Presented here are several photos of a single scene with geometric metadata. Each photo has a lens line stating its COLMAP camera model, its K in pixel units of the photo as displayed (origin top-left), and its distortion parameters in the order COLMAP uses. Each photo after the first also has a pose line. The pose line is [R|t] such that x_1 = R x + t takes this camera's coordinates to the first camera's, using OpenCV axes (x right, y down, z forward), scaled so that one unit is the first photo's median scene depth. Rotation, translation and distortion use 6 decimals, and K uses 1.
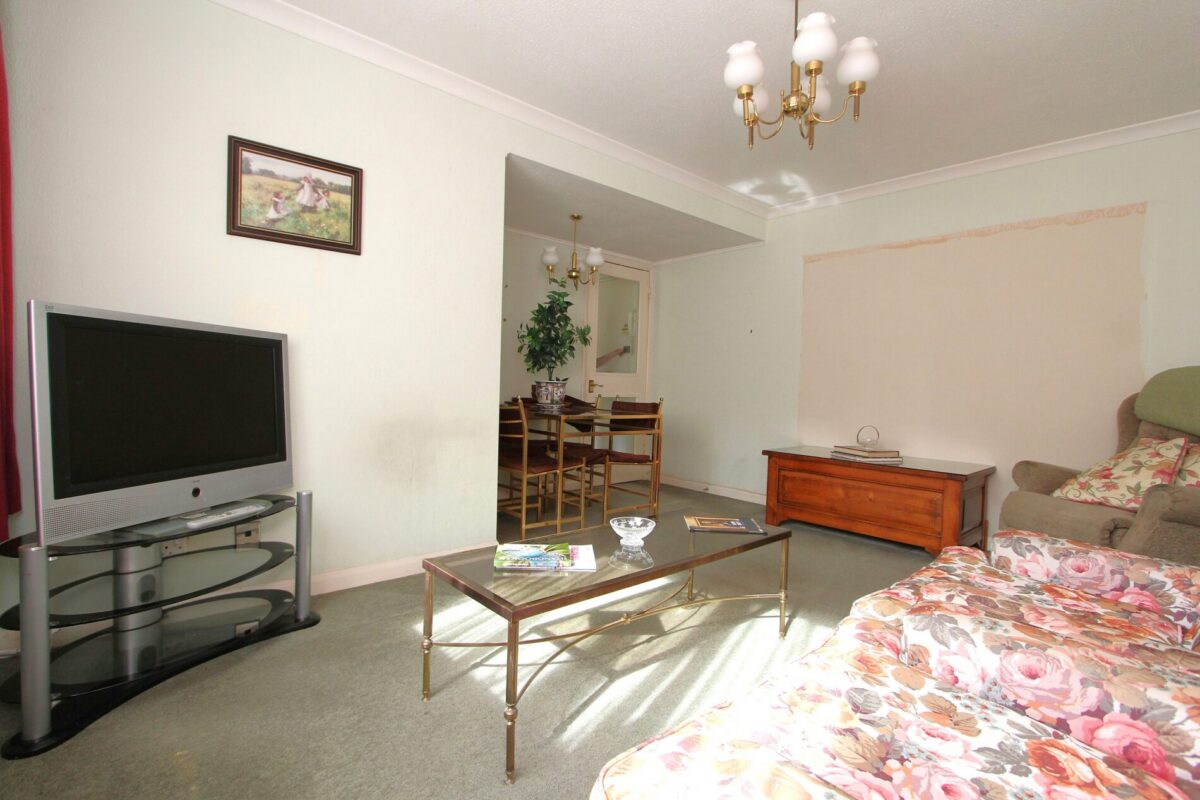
lens RADIAL K [[542.9, 0, 600.0], [0, 542.9, 400.0], [0, 0, 1]] dist [-0.012999, -0.000163]
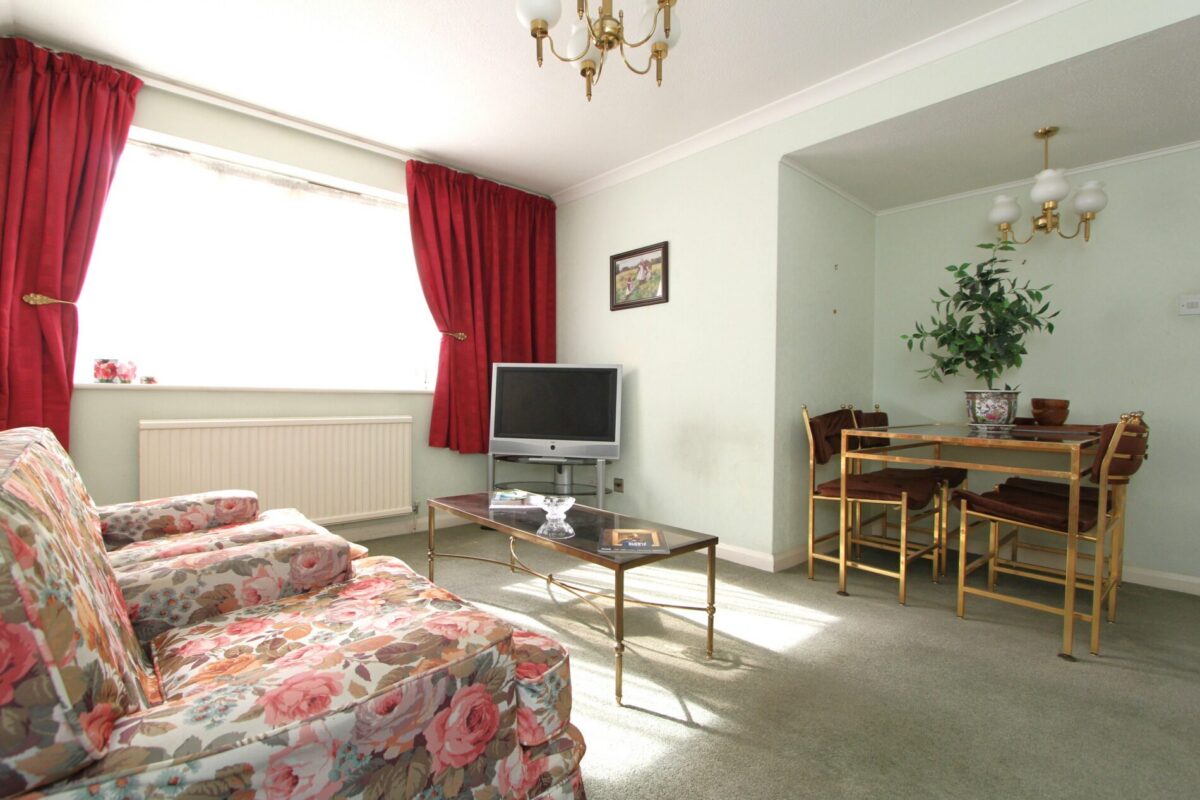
lens RADIAL K [[542.9, 0, 600.0], [0, 542.9, 400.0], [0, 0, 1]] dist [-0.012999, -0.000163]
pose [[0.042264, -0.024664, -0.998802, 1.013093], [-0.044072, 0.998676, -0.026525, 0.030705], [0.998134, 0.045140, 0.041121, 0.845310]]
